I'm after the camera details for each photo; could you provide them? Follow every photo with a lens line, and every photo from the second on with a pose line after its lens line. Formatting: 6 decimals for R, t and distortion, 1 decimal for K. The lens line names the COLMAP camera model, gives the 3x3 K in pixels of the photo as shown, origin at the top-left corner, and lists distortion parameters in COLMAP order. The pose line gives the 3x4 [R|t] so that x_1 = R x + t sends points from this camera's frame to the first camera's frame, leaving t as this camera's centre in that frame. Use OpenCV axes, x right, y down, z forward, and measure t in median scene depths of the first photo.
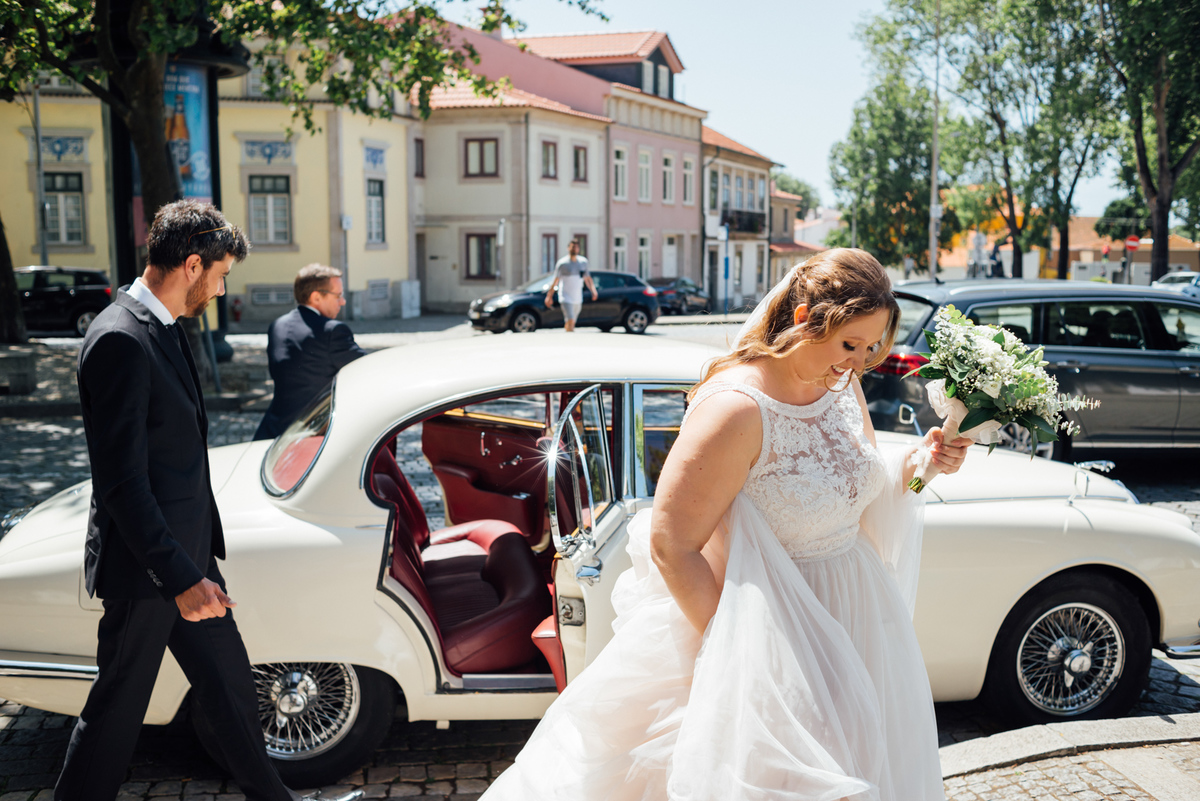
lens RADIAL K [[1206.3, 0, 600.0], [0, 1206.3, 400.5], [0, 0, 1]] dist [-0.109761, 0.125225]
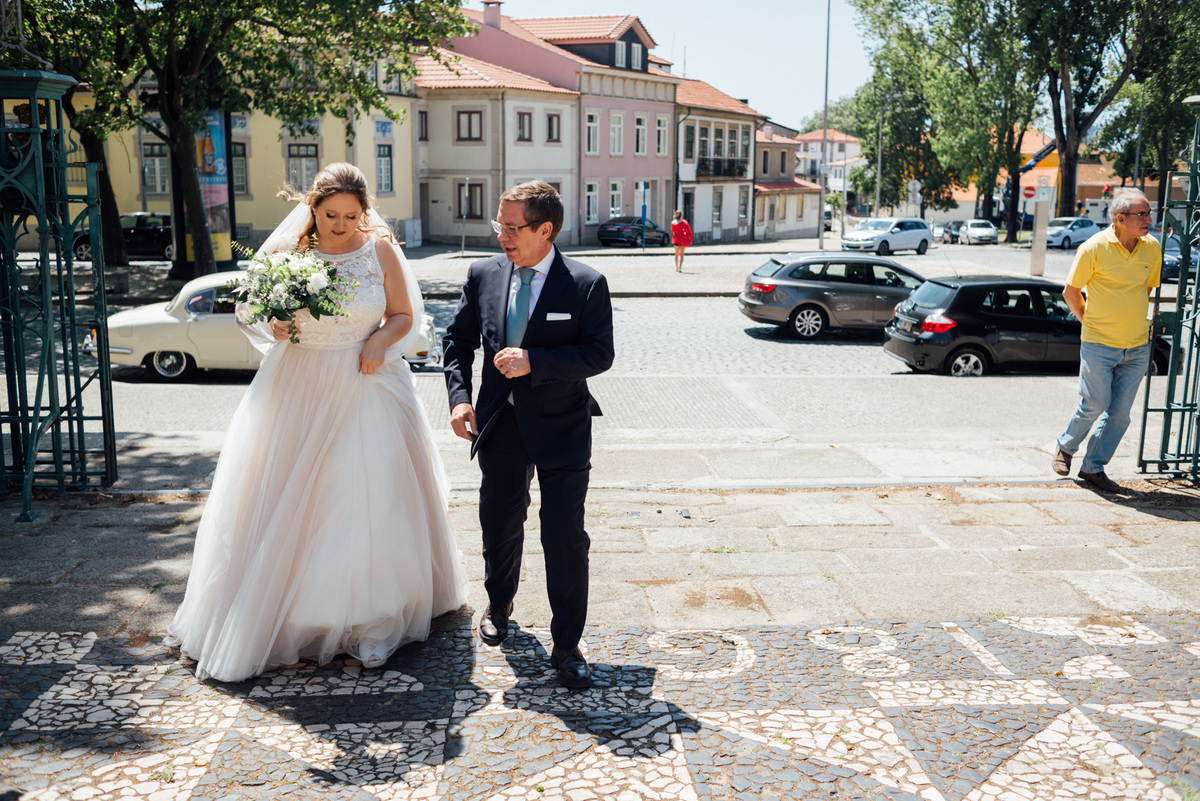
lens RADIAL K [[1206.3, 0, 600.0], [0, 1206.3, 400.5], [0, 0, 1]] dist [-0.109761, 0.125225]
pose [[0.995760, 0.025756, -0.088308, 0.154066], [-0.020004, 0.997658, 0.065405, 0.008509], [0.089786, -0.063361, 0.993944, -0.287317]]
